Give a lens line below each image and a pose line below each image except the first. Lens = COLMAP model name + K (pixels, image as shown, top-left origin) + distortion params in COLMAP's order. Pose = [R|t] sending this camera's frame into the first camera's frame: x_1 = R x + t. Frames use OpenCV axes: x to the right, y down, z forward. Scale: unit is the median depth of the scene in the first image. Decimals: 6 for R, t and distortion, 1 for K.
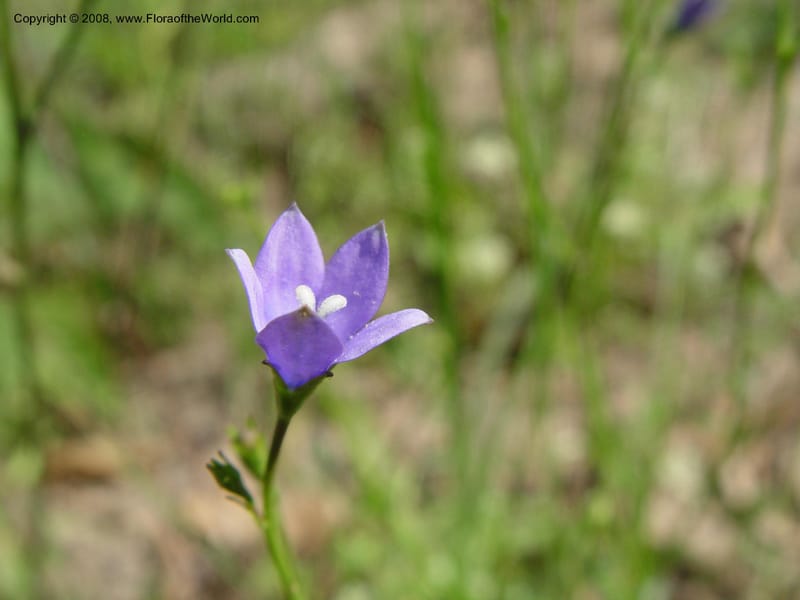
lens RADIAL K [[1033.5, 0, 400.0], [0, 1033.5, 300.0], [0, 0, 1]] dist [-0.099703, 0.008773]
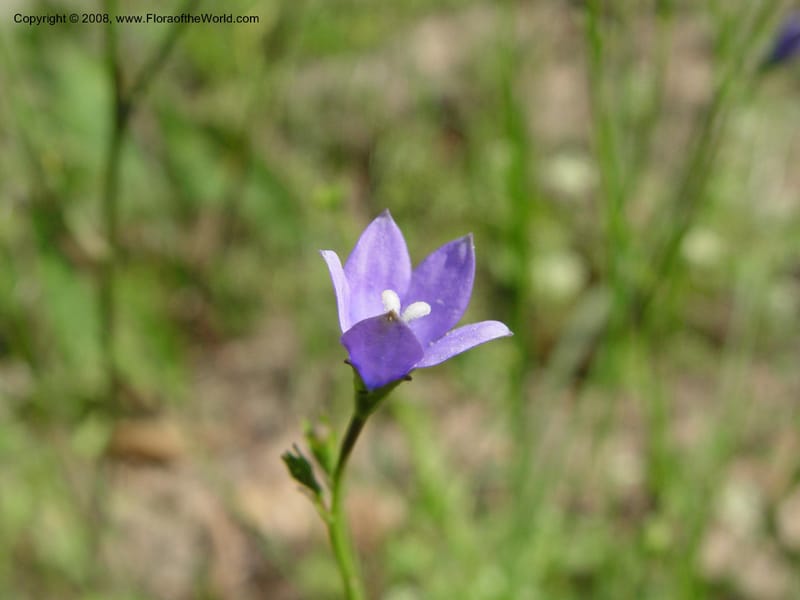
lens RADIAL K [[1033.5, 0, 400.0], [0, 1033.5, 300.0], [0, 0, 1]] dist [-0.099703, 0.008773]
pose [[0.994615, 0.080403, -0.065387, -0.005694], [-0.080829, 0.996720, -0.003895, -0.000440], [0.064859, 0.009160, 0.997852, -0.011402]]
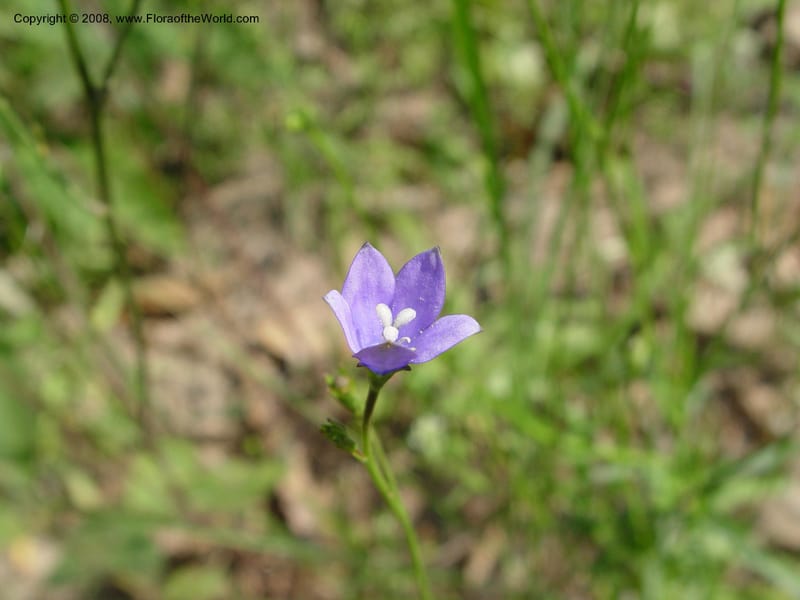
lens RADIAL K [[1071.8, 0, 400.0], [0, 1071.8, 300.0], [0, 0, 1]] dist [-0.184954, 0.037760]
pose [[0.994736, -0.087026, -0.054106, 0.001148], [0.097280, 0.967926, 0.231637, -0.124814], [0.032212, -0.235681, 0.971296, -0.116308]]
